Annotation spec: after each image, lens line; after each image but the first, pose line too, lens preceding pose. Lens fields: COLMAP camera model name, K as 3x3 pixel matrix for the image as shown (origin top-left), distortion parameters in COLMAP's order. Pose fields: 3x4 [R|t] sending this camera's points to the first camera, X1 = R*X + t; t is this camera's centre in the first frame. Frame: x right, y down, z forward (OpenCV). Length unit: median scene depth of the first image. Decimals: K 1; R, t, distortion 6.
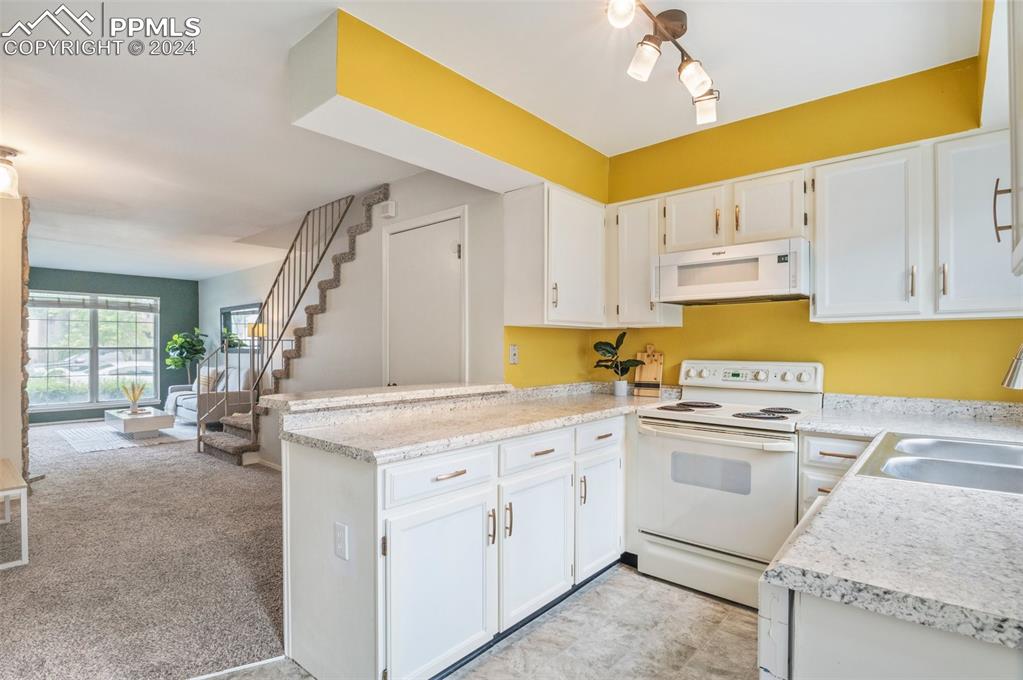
lens RADIAL K [[510.5, 0, 523.8], [0, 510.5, 347.4], [0, 0, 1]] dist [-0.015086, 0.000263]
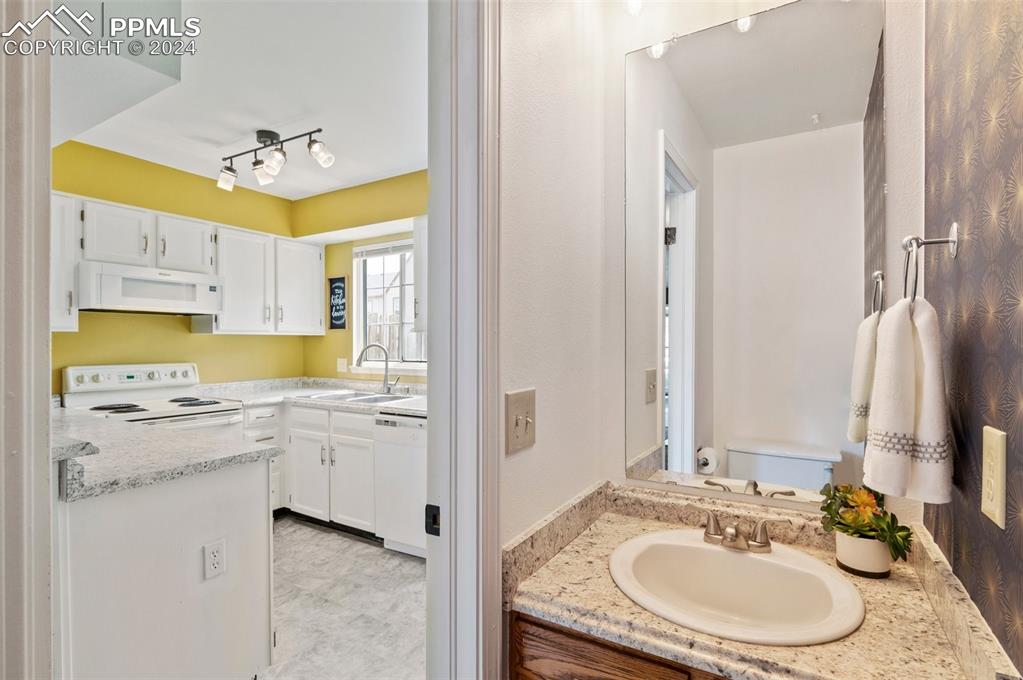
lens RADIAL K [[501.5, 0, 500.5], [0, 501.5, 344.3], [0, 0, 1]] dist [0.003345, 0.000609]
pose [[-0.151530, -0.001749, 0.988451, -0.947518], [0.003565, 0.999991, 0.002316, -0.020845], [-0.988446, 0.003874, -0.151522, 0.414821]]
